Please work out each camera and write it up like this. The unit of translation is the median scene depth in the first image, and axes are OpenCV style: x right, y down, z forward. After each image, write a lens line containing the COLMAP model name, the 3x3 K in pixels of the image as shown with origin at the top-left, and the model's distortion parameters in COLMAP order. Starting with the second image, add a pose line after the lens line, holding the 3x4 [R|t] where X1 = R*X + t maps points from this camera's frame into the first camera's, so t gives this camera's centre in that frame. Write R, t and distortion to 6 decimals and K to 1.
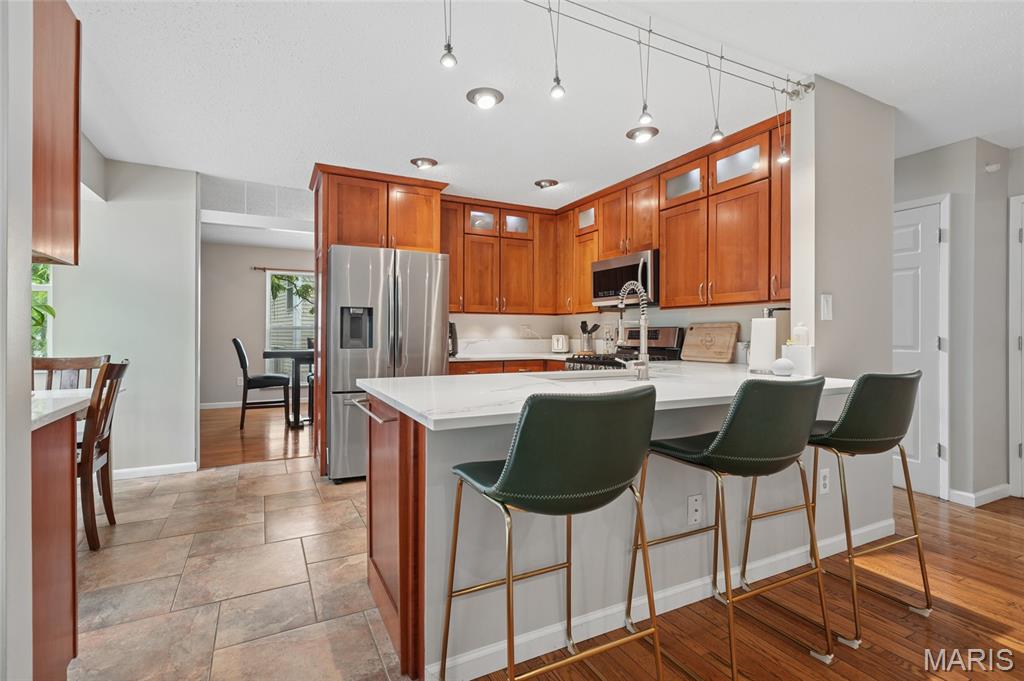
lens RADIAL K [[483.8, 0, 513.6], [0, 483.8, 333.4], [0, 0, 1]] dist [0.013476, 0.000055]
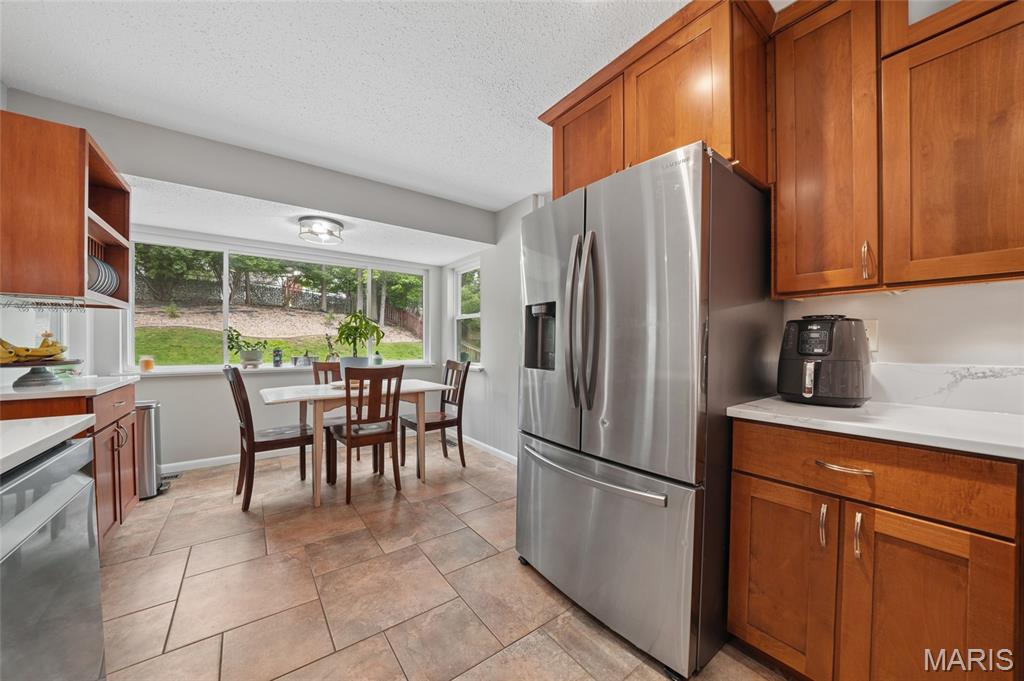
lens RADIAL K [[365.5, 0, 505.9], [0, 365.5, 347.0], [0, 0, 1]] dist [-0.019631, -0.000005]
pose [[0.141867, 0.007323, -0.989859, 0.125656], [-0.002635, 0.999972, 0.007020, -0.000835], [0.989882, 0.001612, 0.141882, 0.781960]]
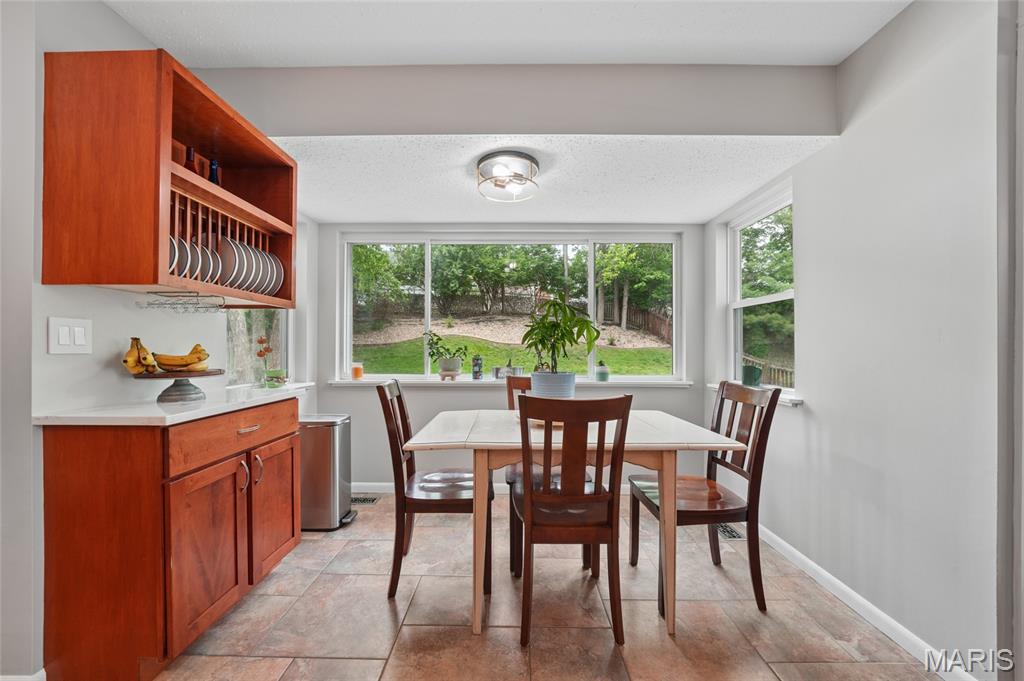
lens RADIAL K [[384.1, 0, 508.2], [0, 384.1, 350.4], [0, 0, 1]] dist [-0.008890, -0.000175]
pose [[-0.465313, 0.000638, -0.885146, -0.190898], [-0.002797, 0.999994, 0.002191, -0.002355], [0.885142, 0.003495, -0.465309, 0.755191]]
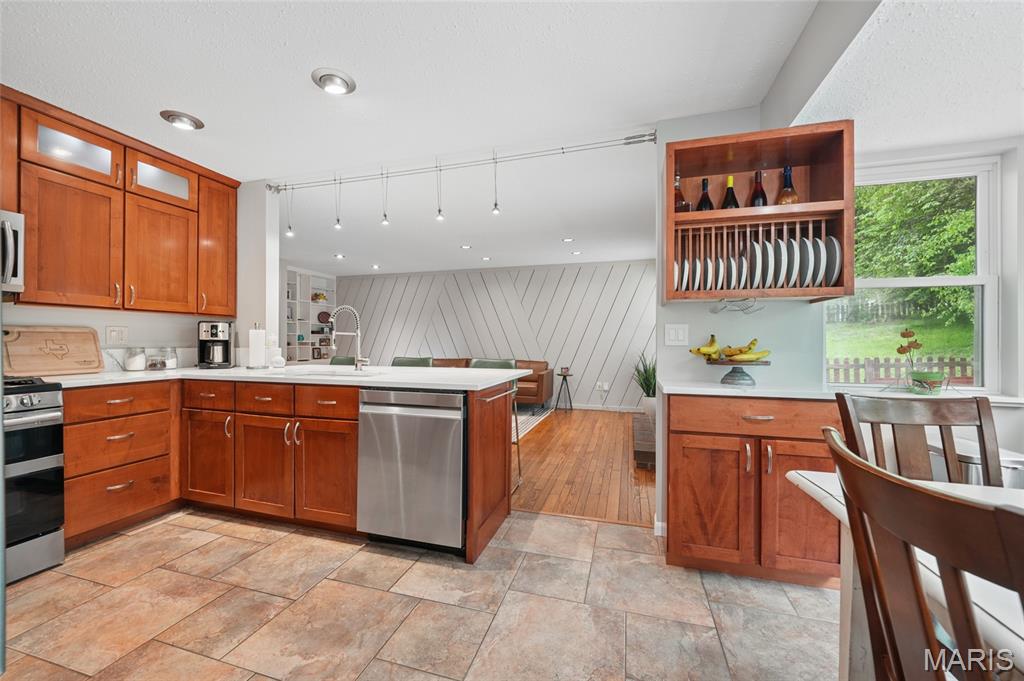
lens RADIAL K [[399.7, 0, 507.2], [0, 399.7, 339.8], [0, 0, 1]] dist [-0.001769, -0.000117]
pose [[-0.711826, -0.002900, 0.702350, -0.529509], [-0.006306, 0.999978, -0.002262, -0.002643], [-0.702327, -0.006039, -0.711828, 0.846252]]
